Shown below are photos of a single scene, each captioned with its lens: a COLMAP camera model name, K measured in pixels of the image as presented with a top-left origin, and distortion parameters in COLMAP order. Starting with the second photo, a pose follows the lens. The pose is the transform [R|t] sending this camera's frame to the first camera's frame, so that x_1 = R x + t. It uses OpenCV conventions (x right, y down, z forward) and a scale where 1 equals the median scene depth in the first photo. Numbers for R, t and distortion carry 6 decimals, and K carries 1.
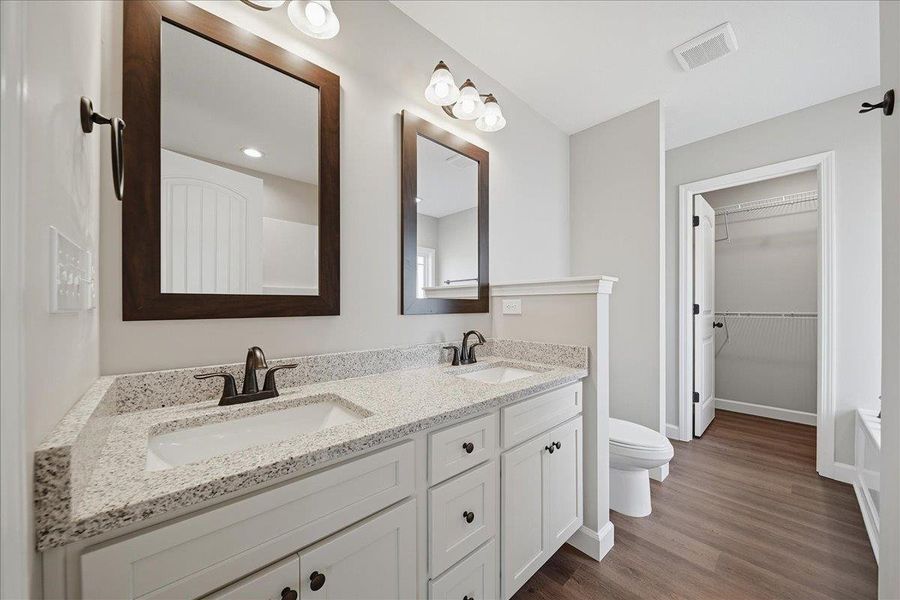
lens RADIAL K [[308.6, 0, 450.0], [0, 308.6, 309.5], [0, 0, 1]] dist [-0.000201, -0.000005]
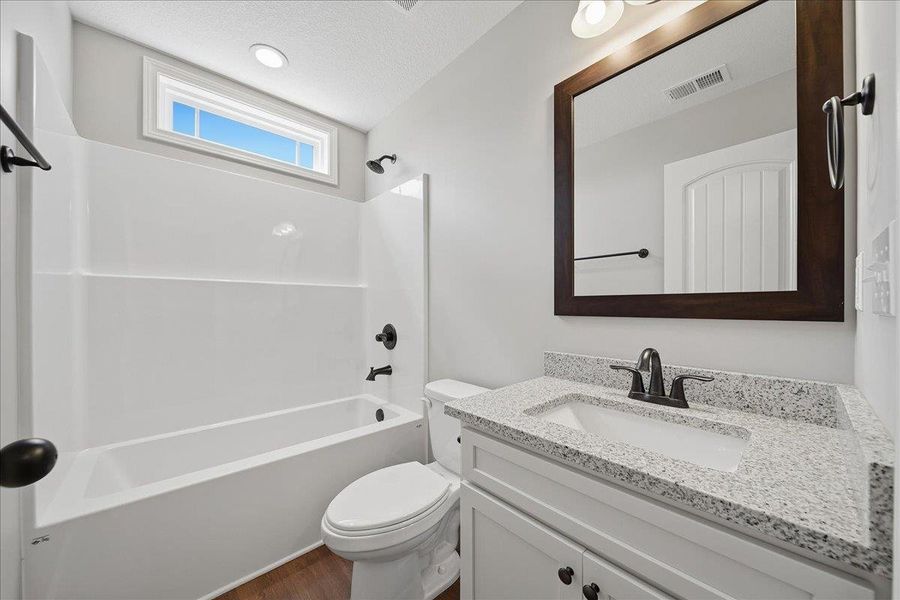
lens RADIAL K [[320.5, 0, 451.1], [0, 320.5, 307.7], [0, 0, 1]] dist [-0.018031, 0.008526]
pose [[0.065141, 0.008728, -0.997838, 0.315902], [-0.015551, 0.999849, 0.007730, -0.003100], [0.997755, 0.015013, 0.065267, 0.285864]]
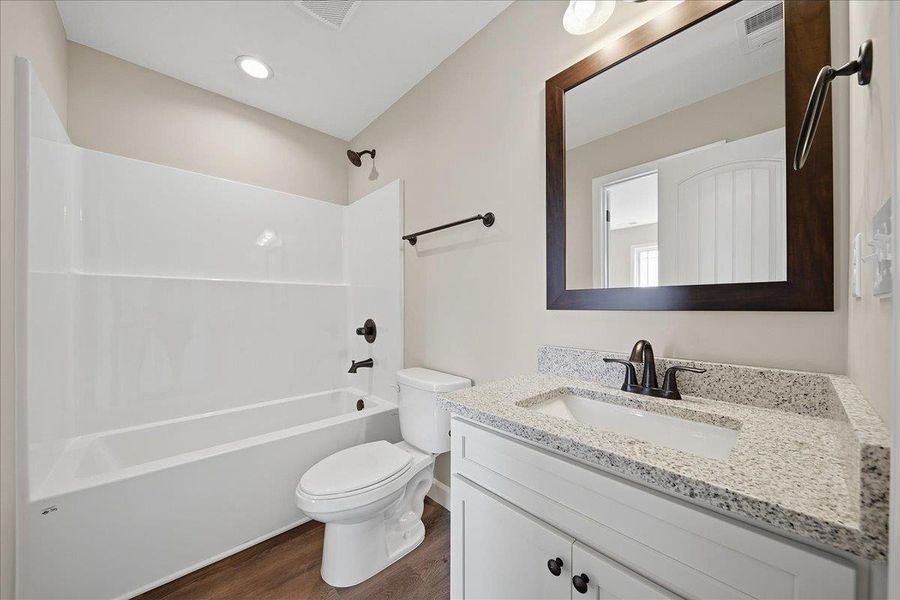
lens RADIAL K [[321.9, 0, 450.0], [0, 321.9, 300.0], [0, 0, 1]] dist [-0.000748, -0.000201]
pose [[0.073417, -0.003817, -0.997294, 0.329002], [0.001024, 0.999992, -0.003752, -0.003133], [0.997301, -0.000746, 0.073420, 0.295512]]
